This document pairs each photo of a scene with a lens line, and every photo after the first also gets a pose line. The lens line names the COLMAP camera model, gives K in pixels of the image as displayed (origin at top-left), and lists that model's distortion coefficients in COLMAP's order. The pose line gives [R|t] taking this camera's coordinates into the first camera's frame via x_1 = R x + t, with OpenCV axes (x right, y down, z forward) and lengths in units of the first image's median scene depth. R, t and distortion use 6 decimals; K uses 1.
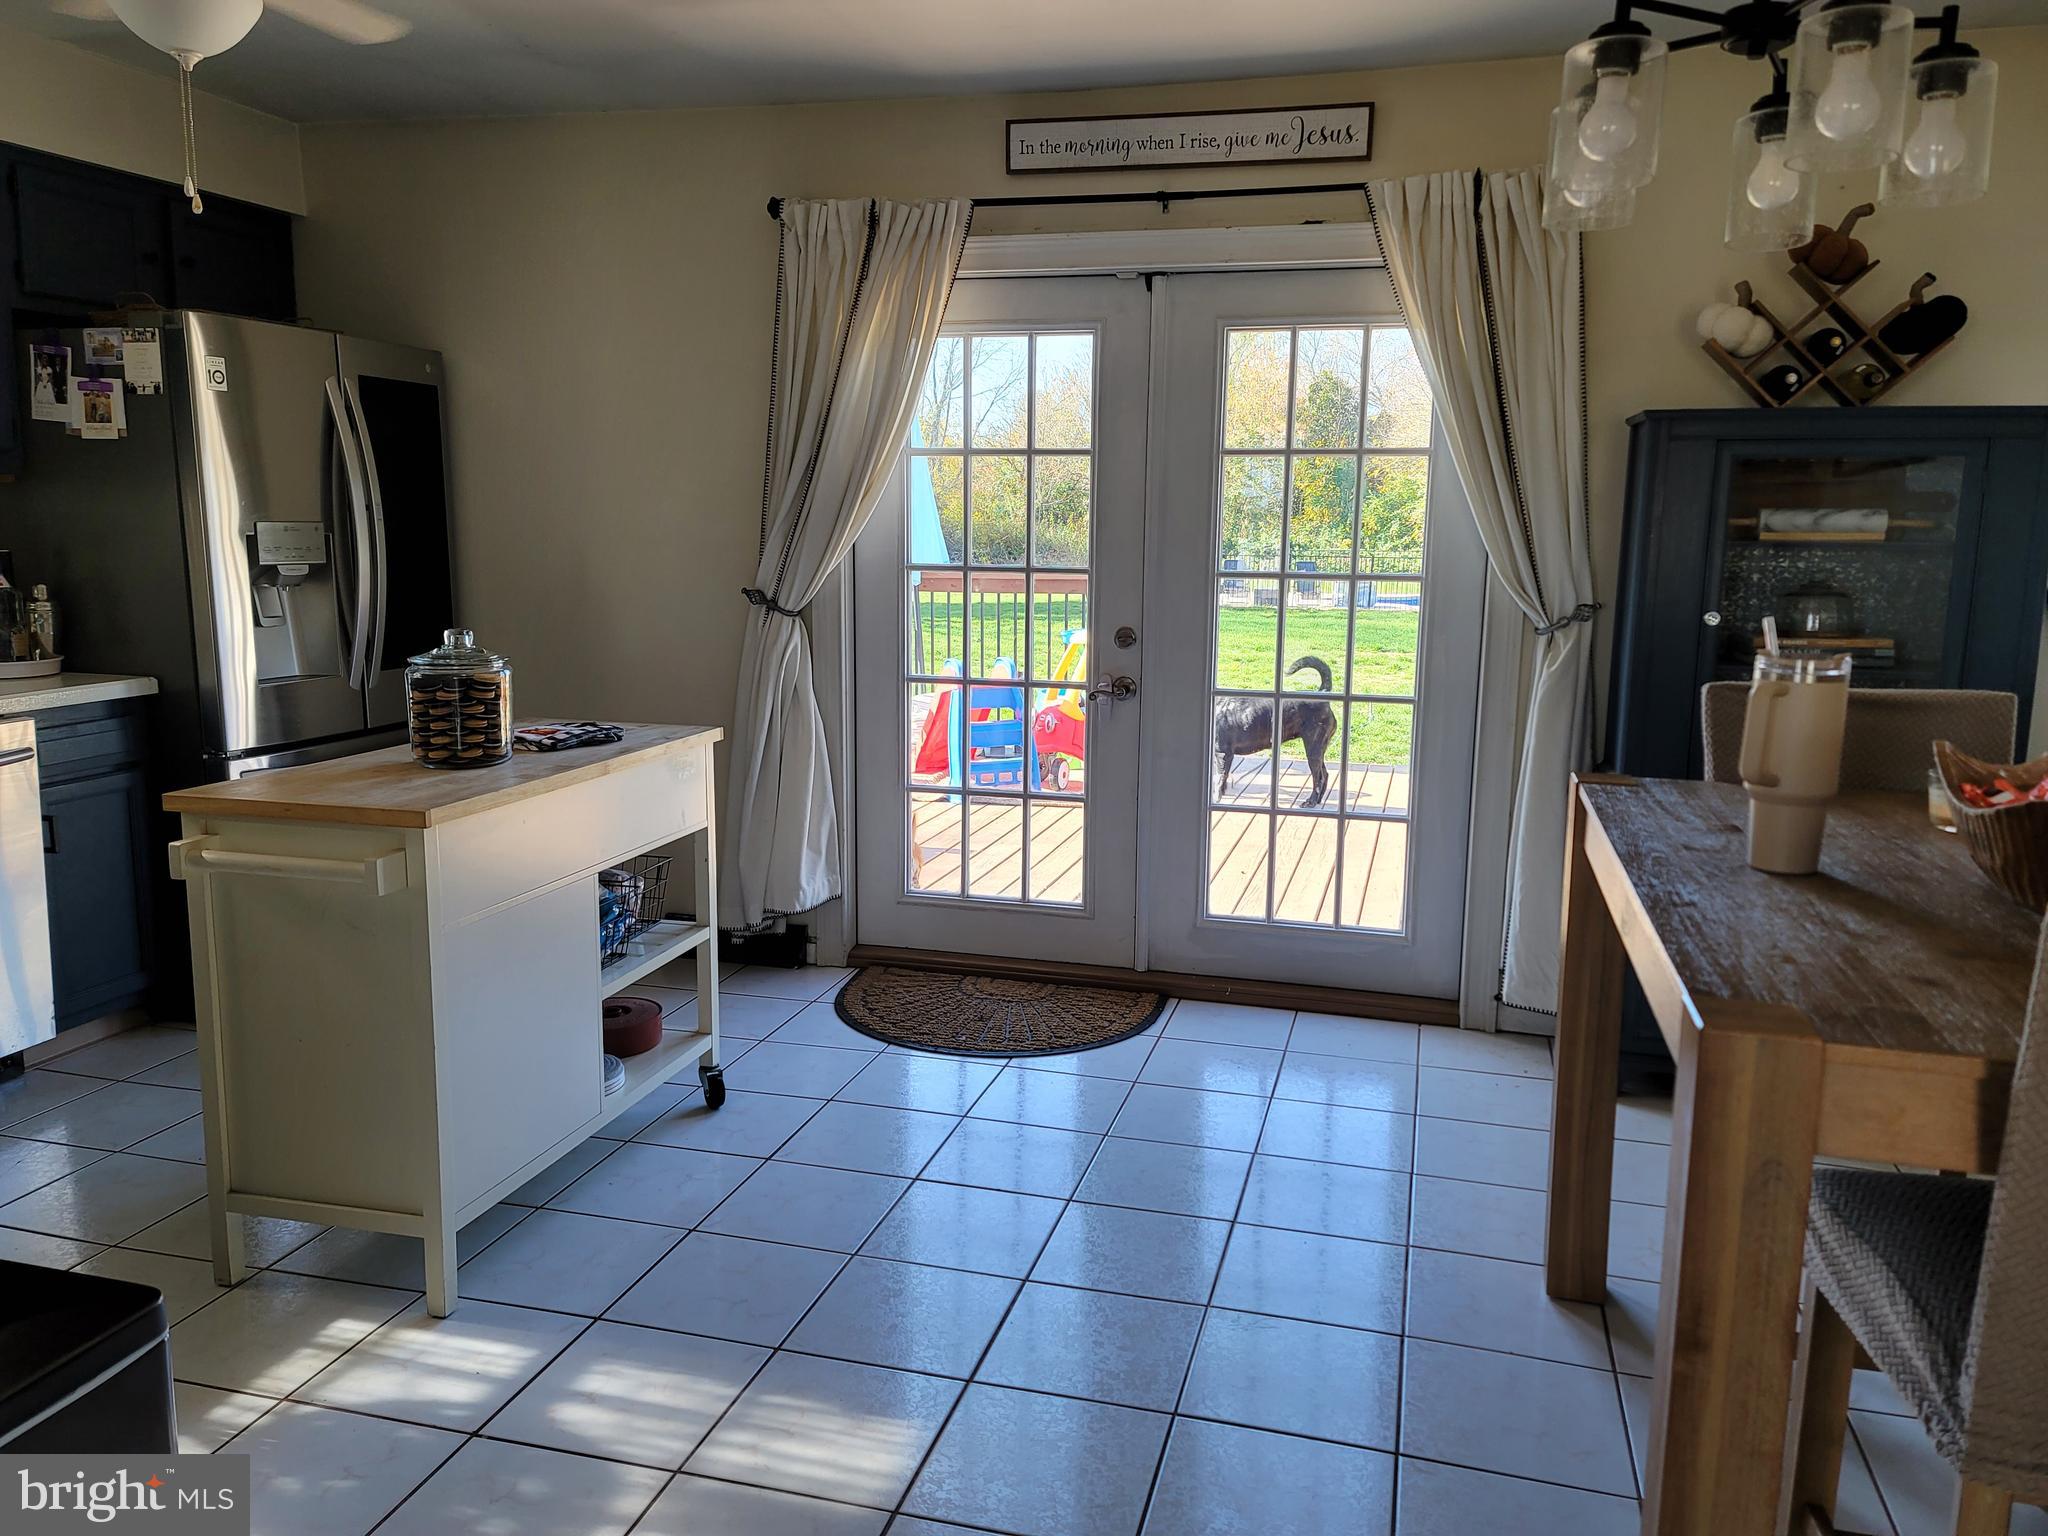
lens RADIAL K [[1513.7, 0, 1046.8], [0, 1513.7, 765.4], [0, 0, 1]] dist [0.081420, -0.064810]
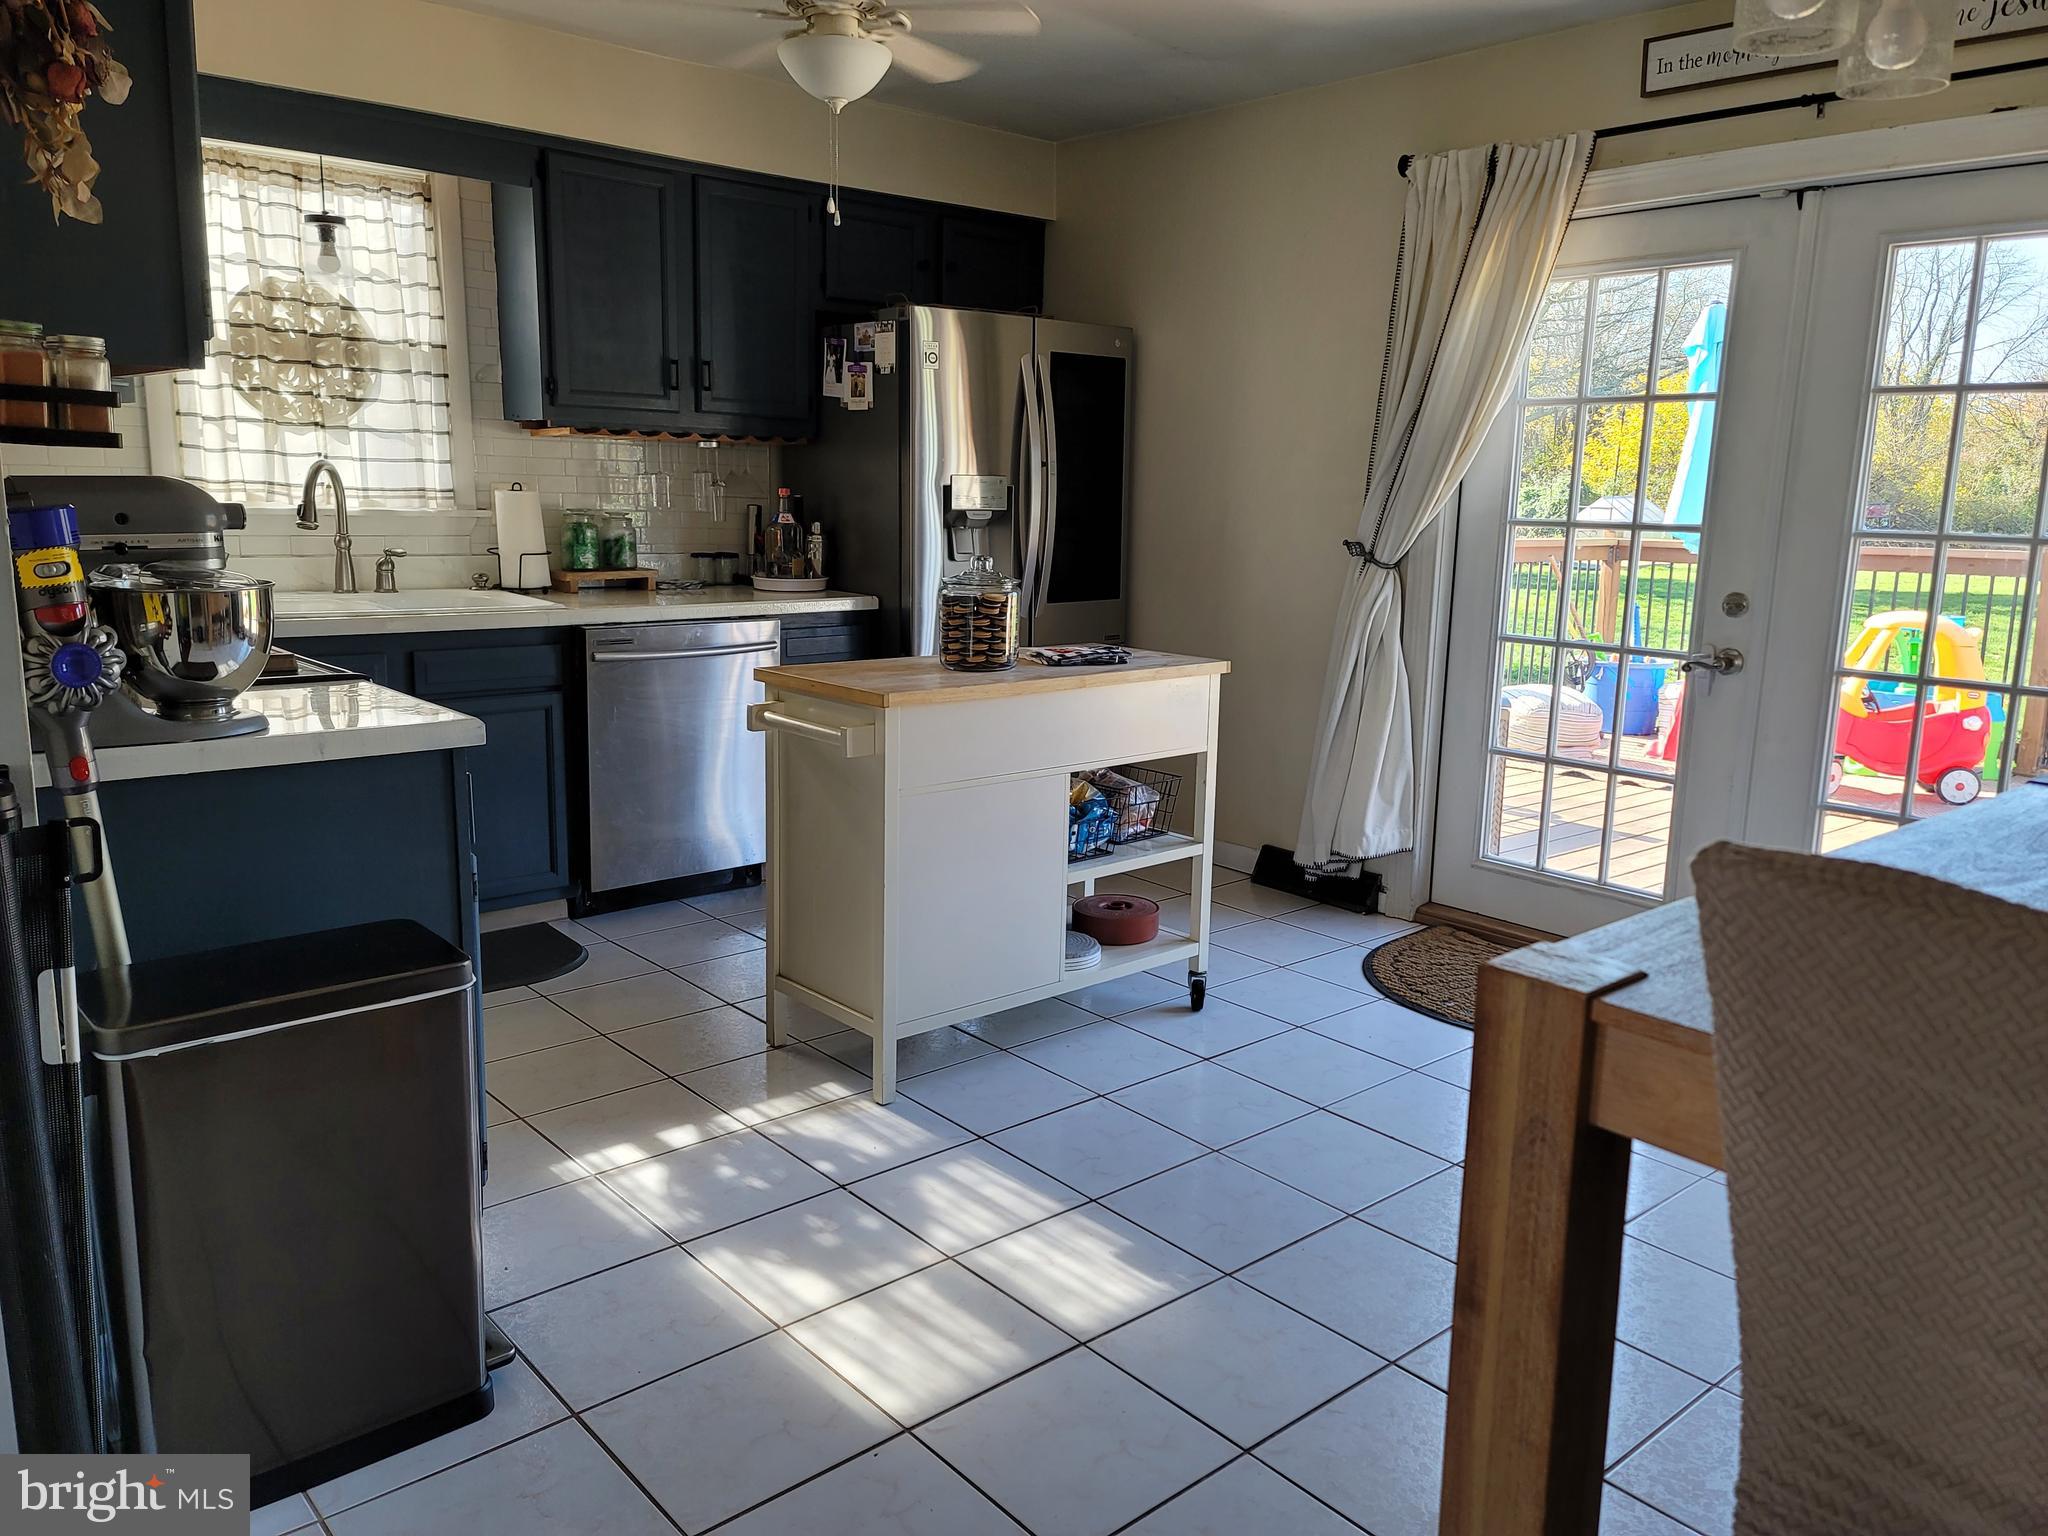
lens RADIAL K [[1513.7, 0, 1046.8], [0, 1513.7, 765.4], [0, 0, 1]] dist [0.081420, -0.064810]
pose [[0.830986, 0.108701, -0.545570, 0.245196], [-0.101482, 0.993888, 0.043454, 0.013289], [0.546959, 0.019256, 0.836938, 0.026762]]
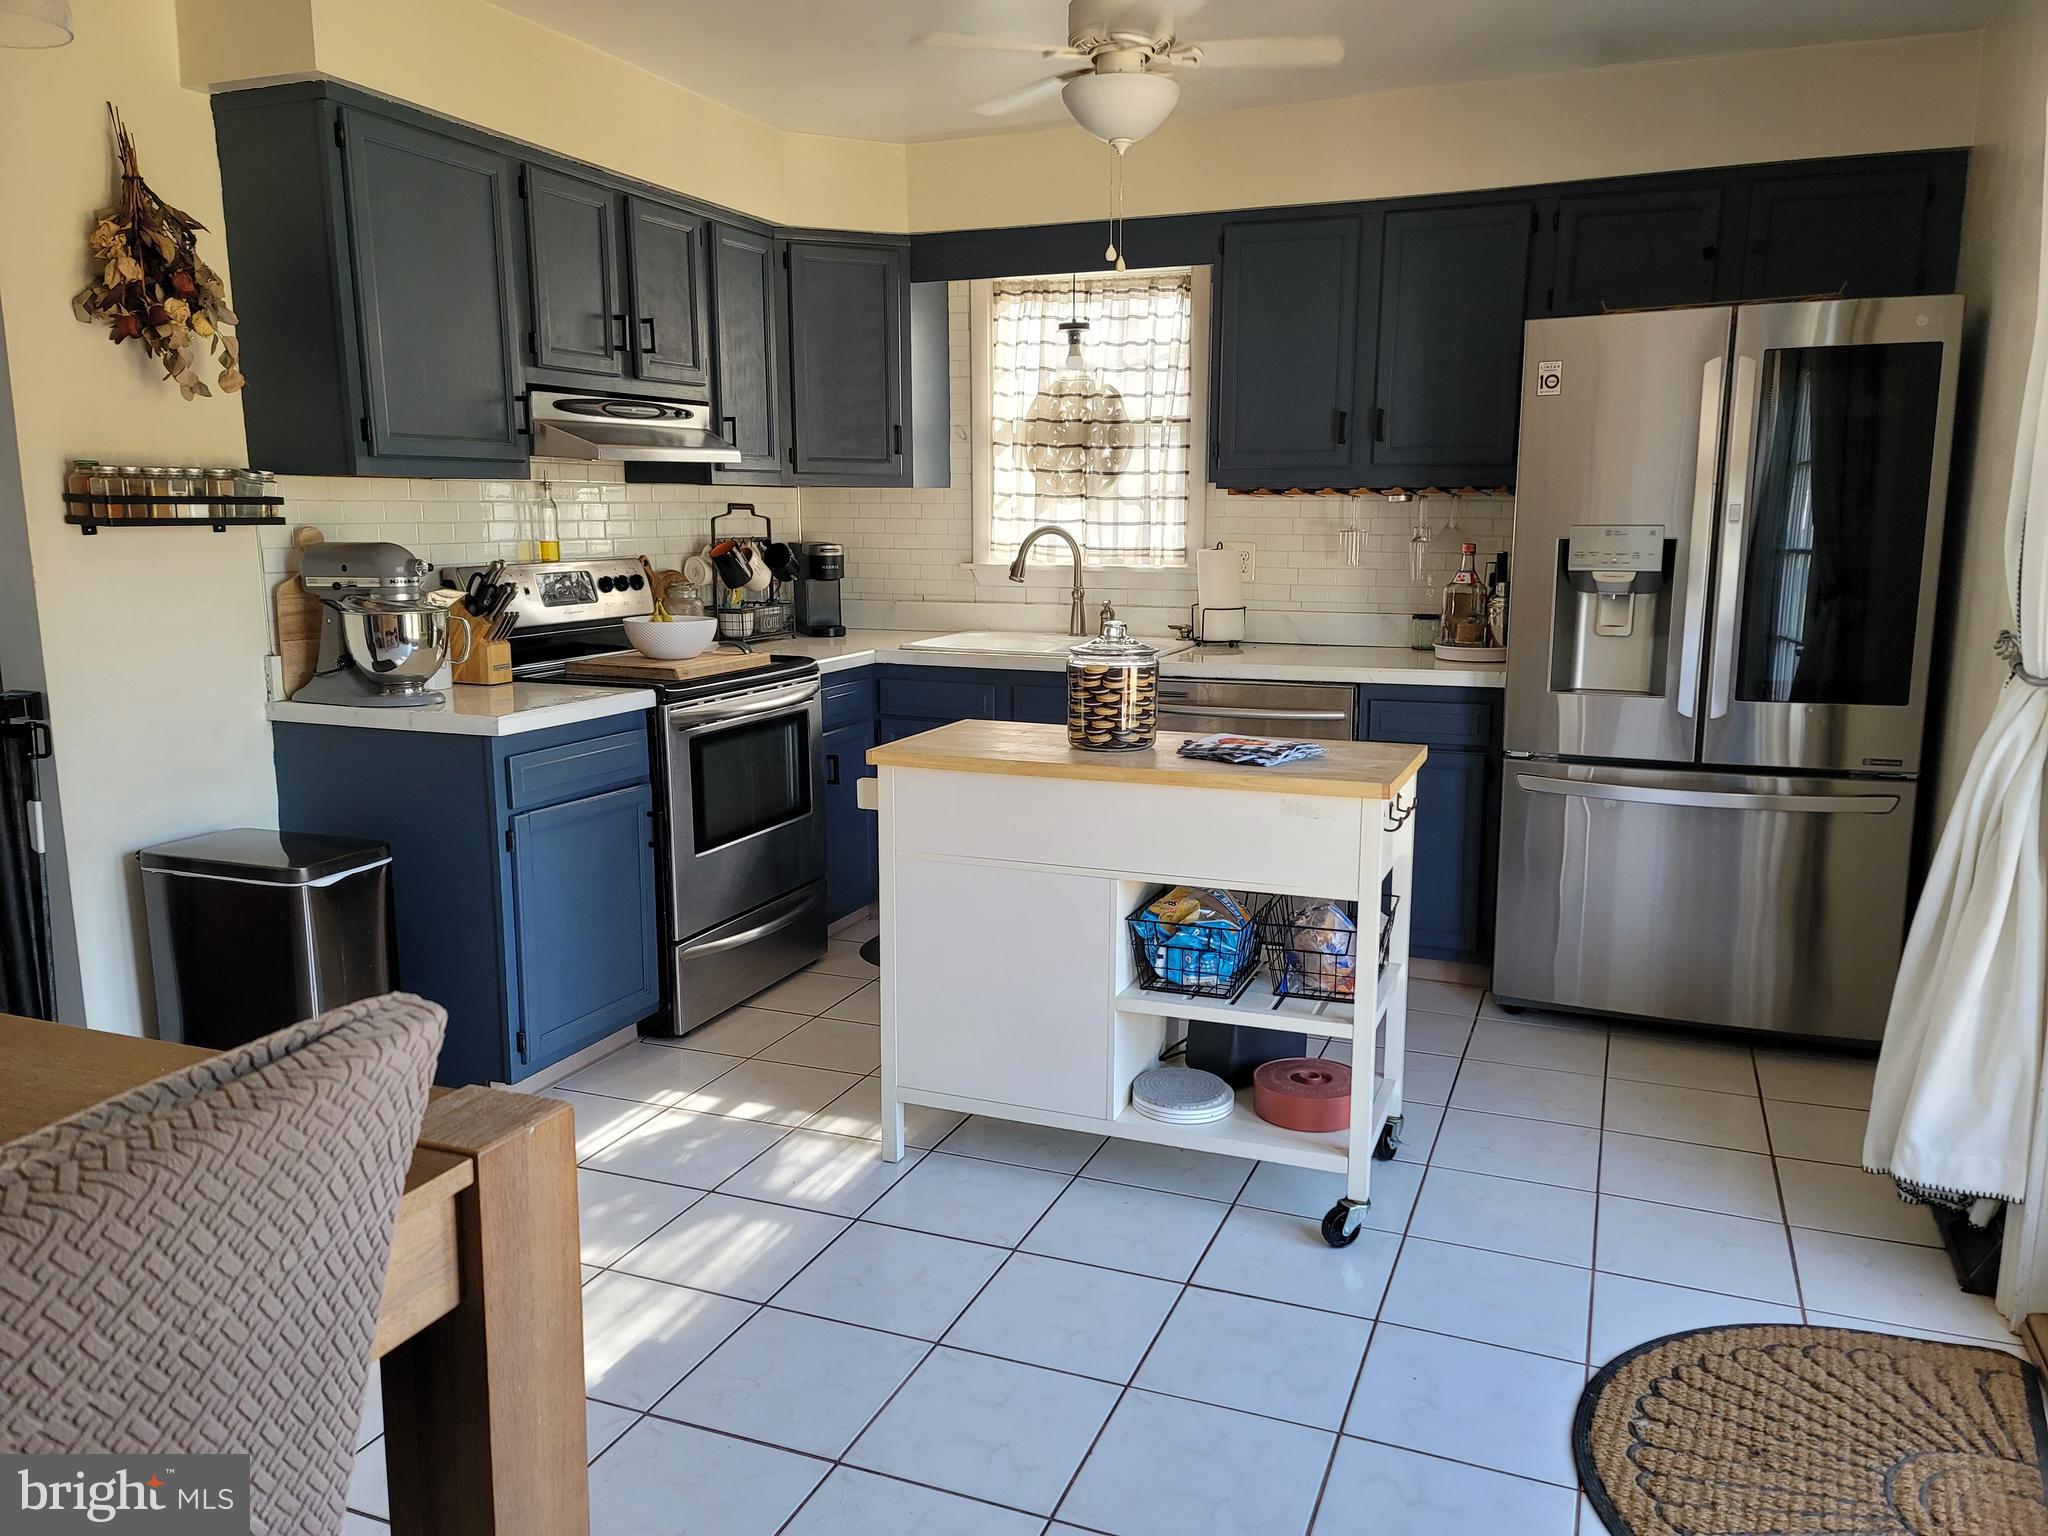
lens RADIAL K [[1515.1, 0, 1024.0], [0, 1515.1, 768.0], [0, 0, 1]] dist [0.094027, -0.060298]
pose [[-0.121922, 0.155368, -0.980304, 0.513030], [-0.163386, 0.971057, 0.174223, -0.123884], [0.978999, 0.181410, -0.093009, 0.791248]]
